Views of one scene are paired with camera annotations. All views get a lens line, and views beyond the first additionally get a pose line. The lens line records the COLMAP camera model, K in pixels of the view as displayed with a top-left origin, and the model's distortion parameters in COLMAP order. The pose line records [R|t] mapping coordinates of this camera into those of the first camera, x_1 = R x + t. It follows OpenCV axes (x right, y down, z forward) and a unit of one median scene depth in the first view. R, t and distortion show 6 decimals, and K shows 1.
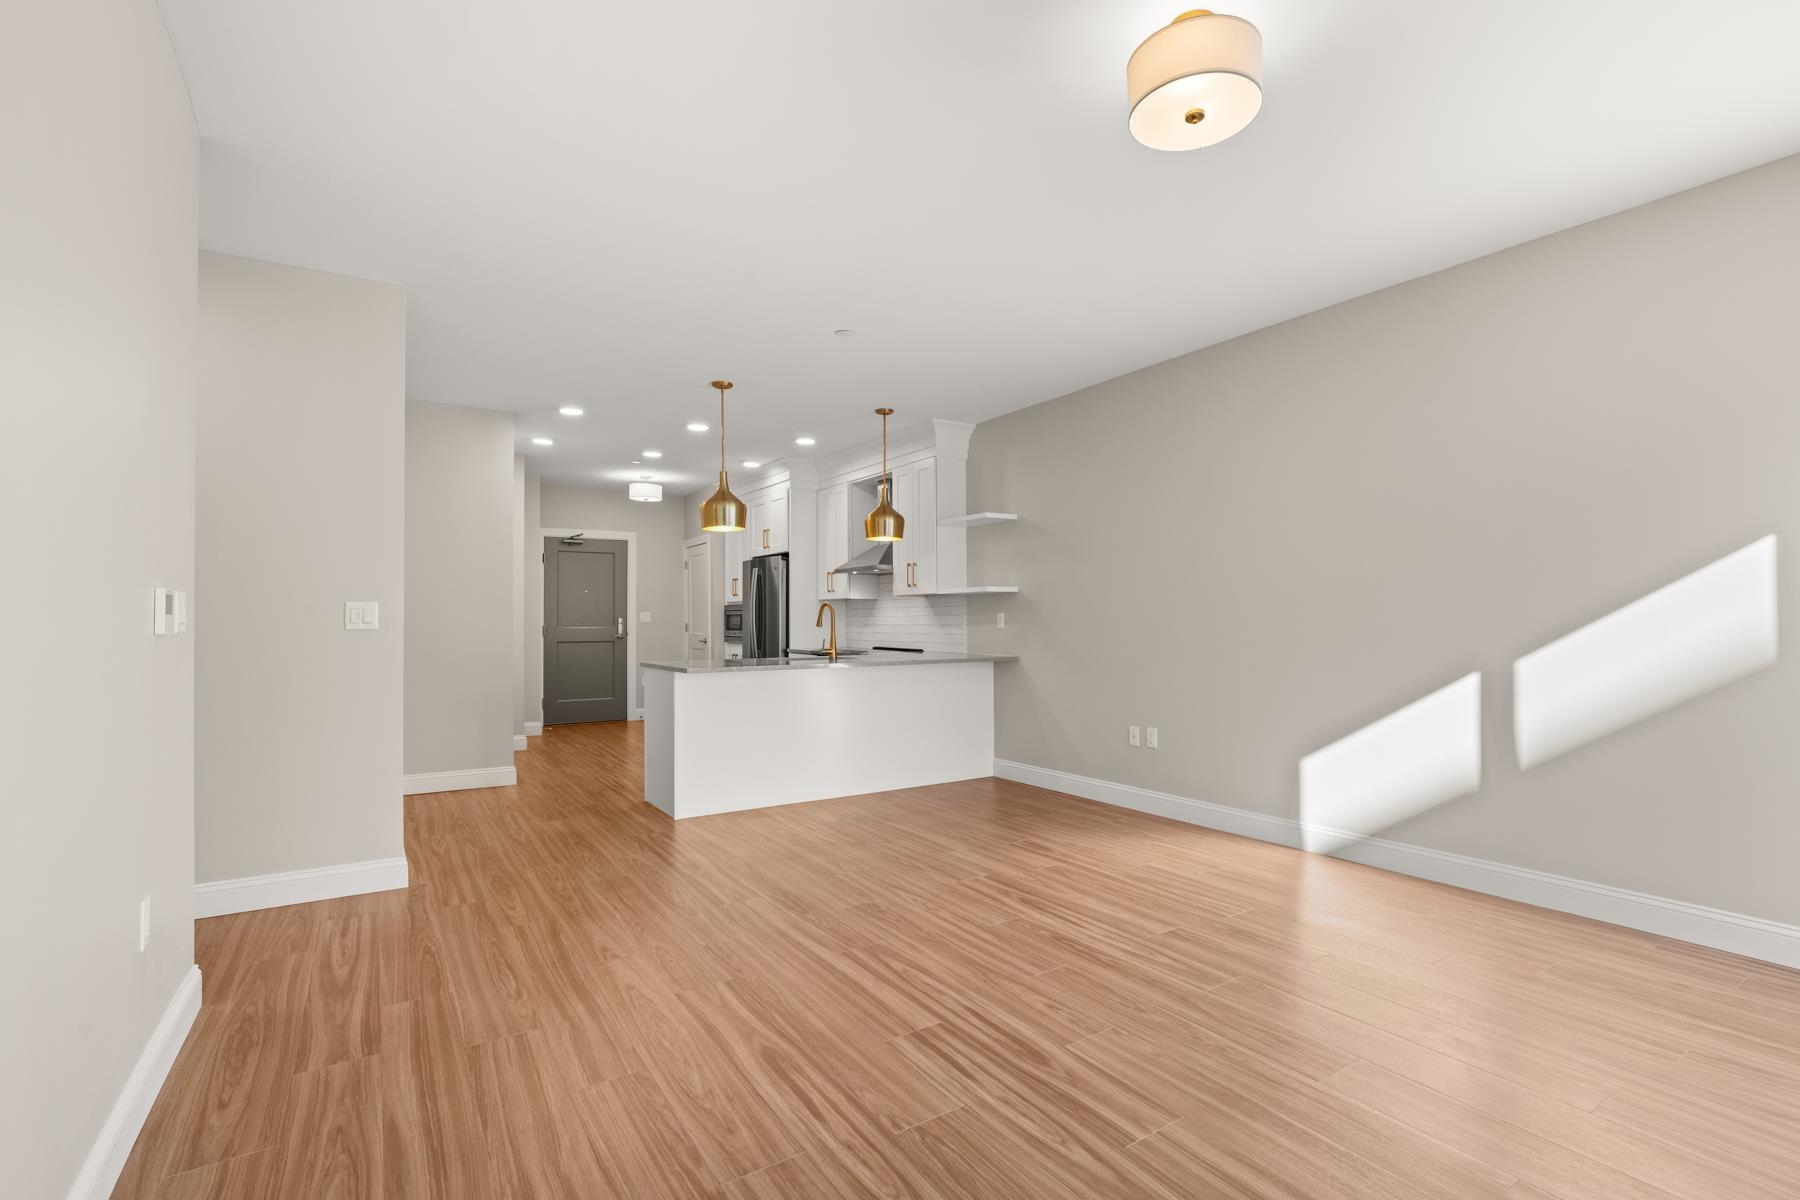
lens RADIAL K [[825.4, 0, 915.4], [0, 825.4, 609.1], [0, 0, 1]] dist [-0.014795, 0.002657]
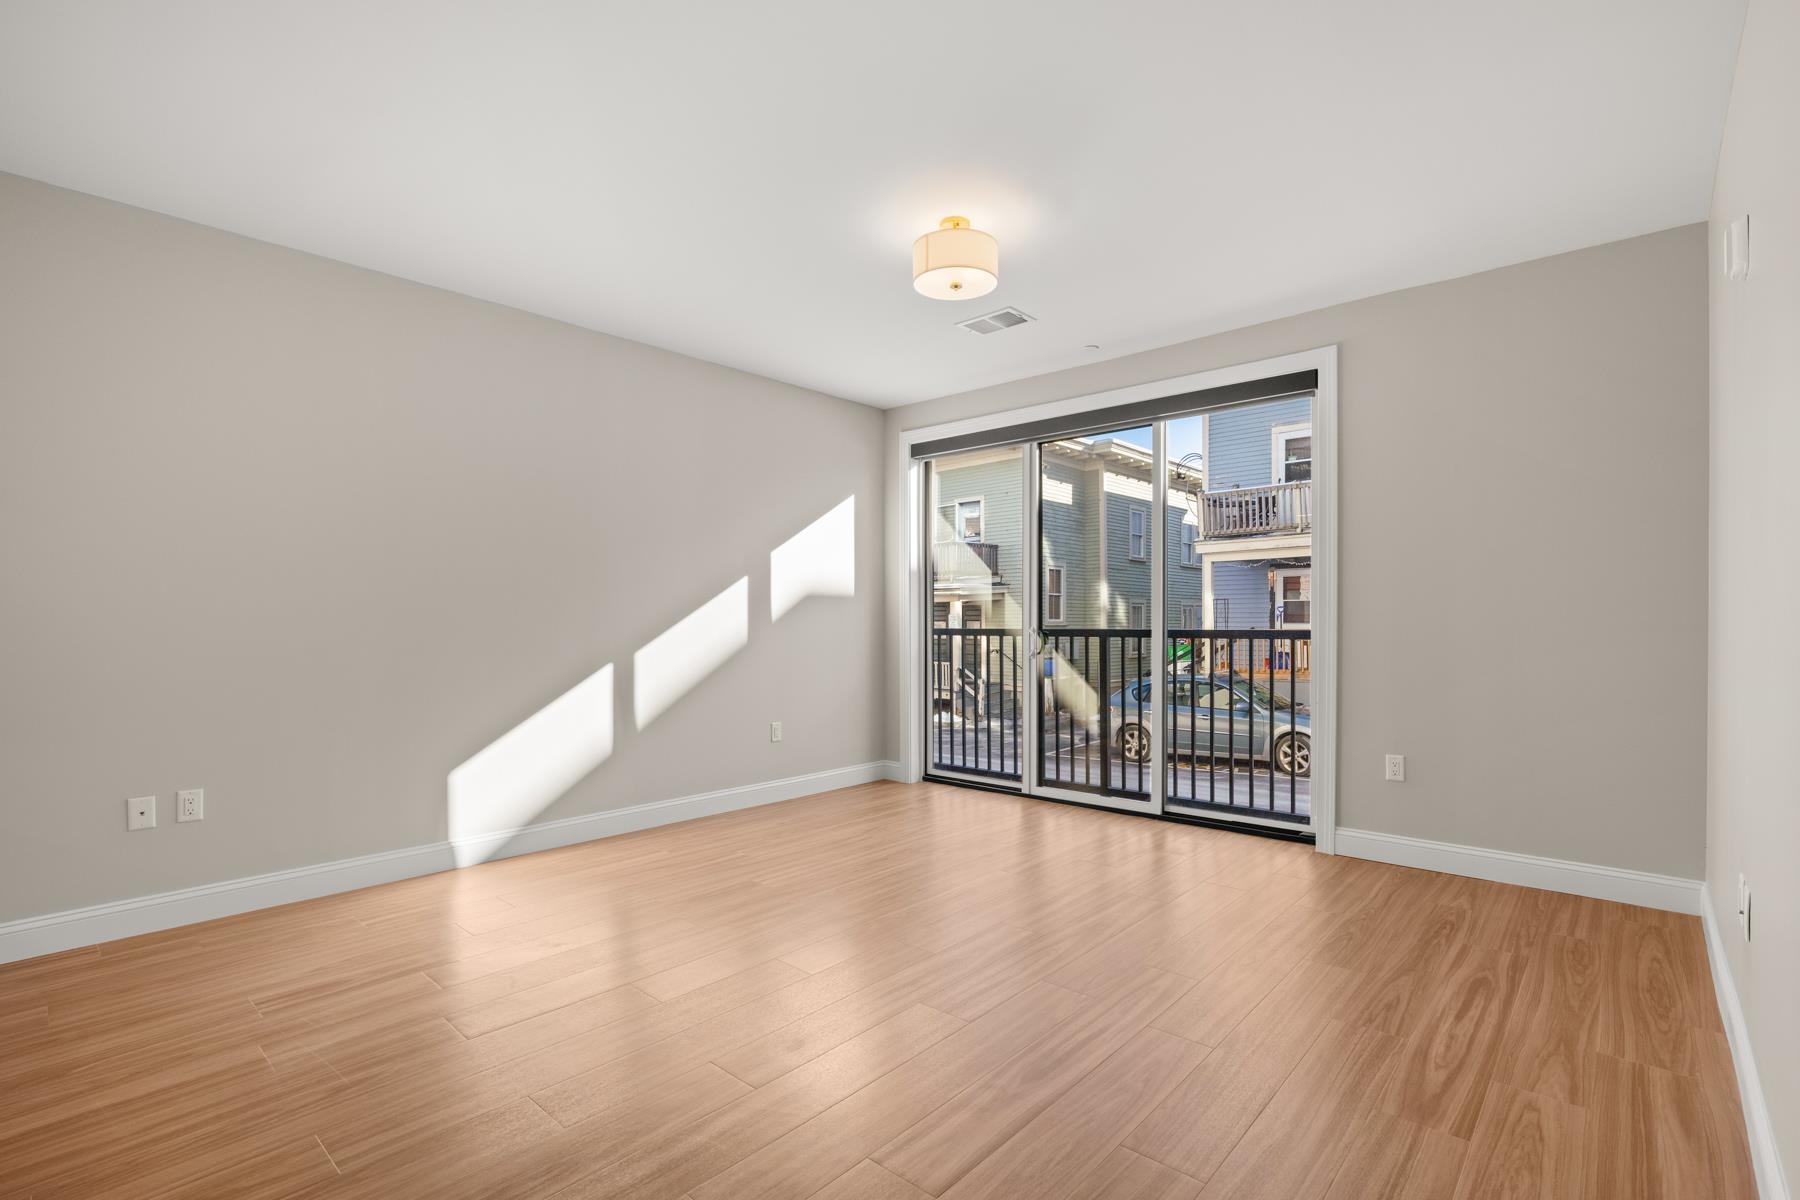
lens RADIAL K [[825.4, 0, 917.5], [0, 825.4, 610.6], [0, 0, 1]] dist [-0.014795, 0.002657]
pose [[-0.263655, 0.019322, 0.964424, -0.409748], [-0.007629, 0.999726, -0.022115, 0.012165], [-0.964587, -0.013188, -0.263435, 0.535376]]
